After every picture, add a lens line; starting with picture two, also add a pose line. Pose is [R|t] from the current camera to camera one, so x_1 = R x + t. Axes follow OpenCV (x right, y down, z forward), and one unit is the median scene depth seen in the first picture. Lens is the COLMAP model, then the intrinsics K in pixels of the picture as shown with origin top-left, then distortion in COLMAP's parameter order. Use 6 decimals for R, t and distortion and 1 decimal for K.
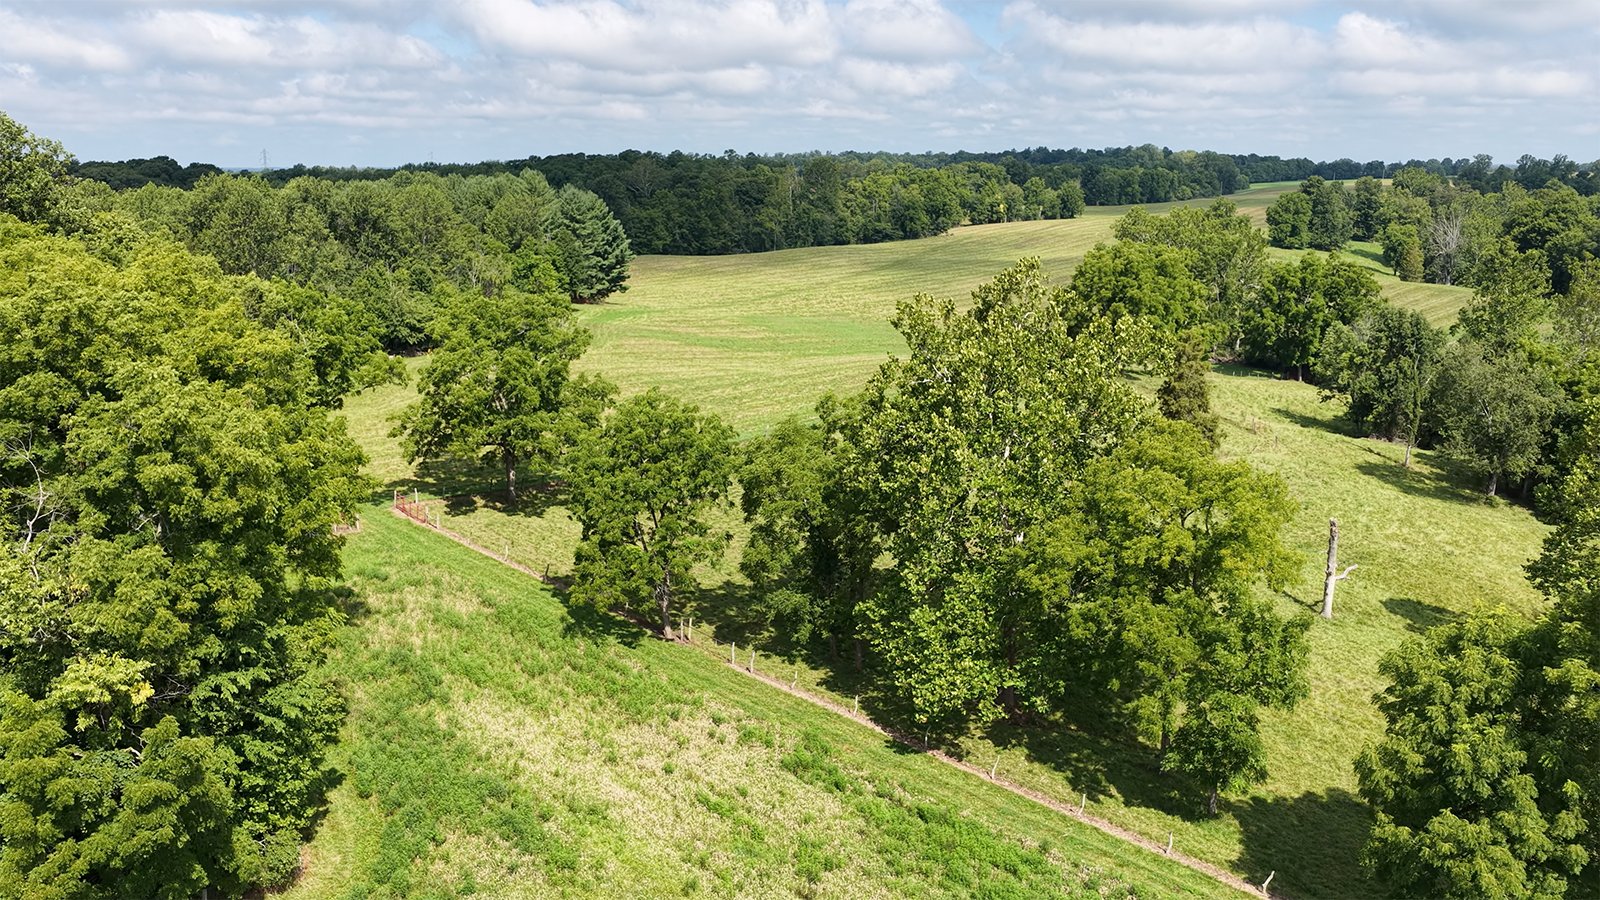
lens RADIAL K [[1386.2, 0, 797.1], [0, 1386.2, 450.5], [0, 0, 1]] dist [-0.013169, 0.026234]
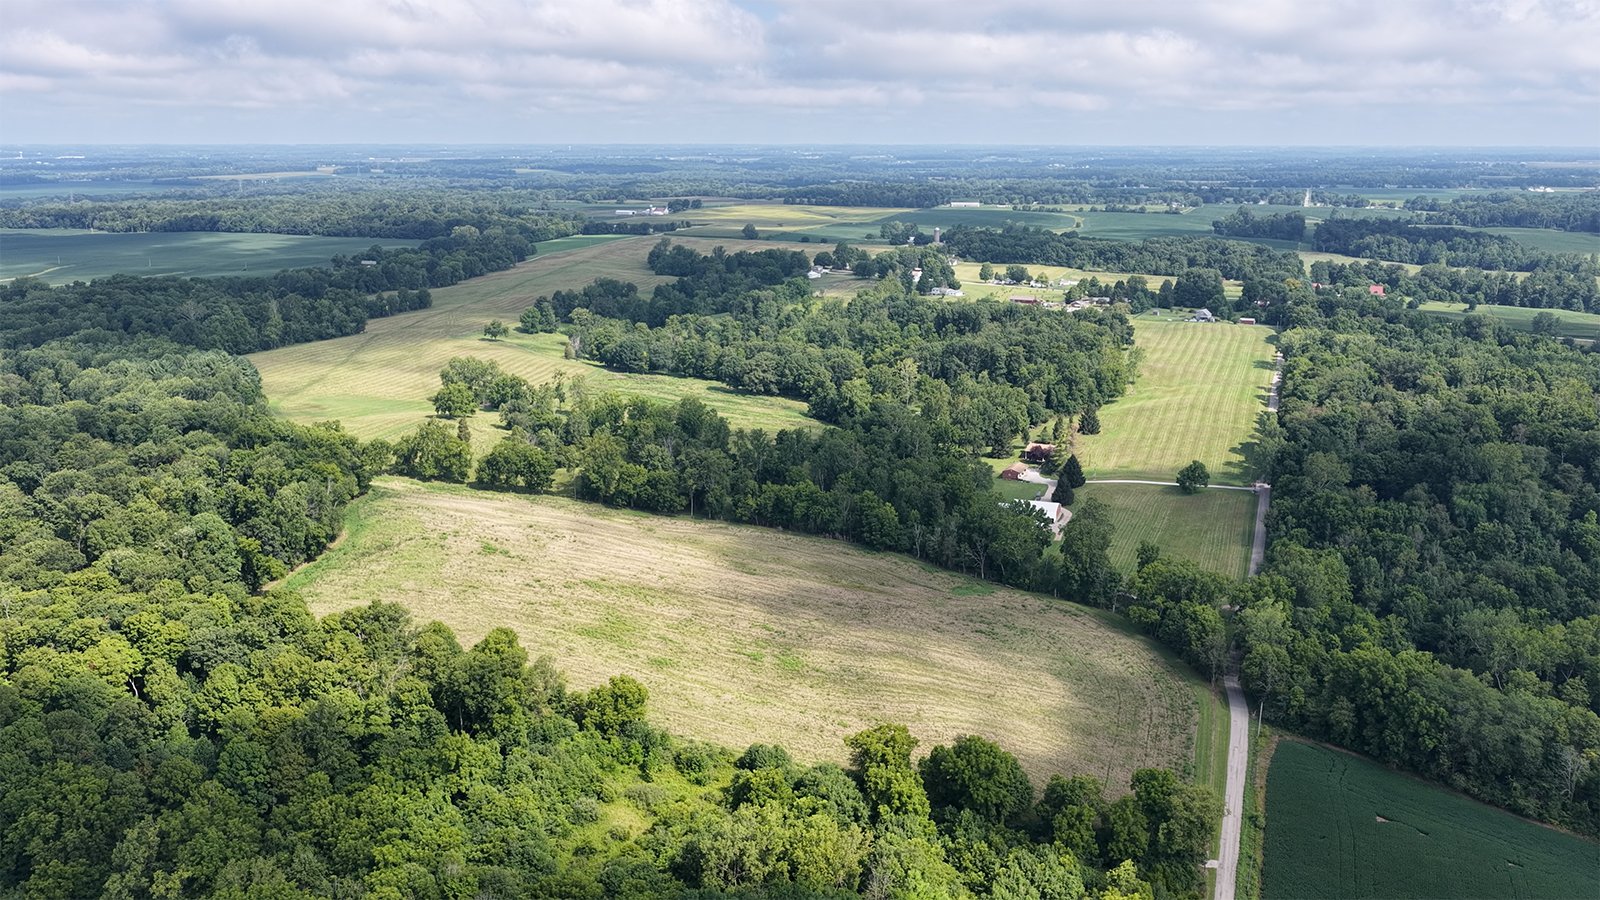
lens RADIAL K [[1386.2, 0, 800.3], [0, 1386.2, 450.1], [0, 0, 1]] dist [-0.013169, 0.026234]
pose [[0.895237, -0.101806, 0.433804, -1.241661], [0.093733, 0.994793, 0.040024, -0.066133], [-0.435619, 0.004831, 0.900118, -6.186126]]
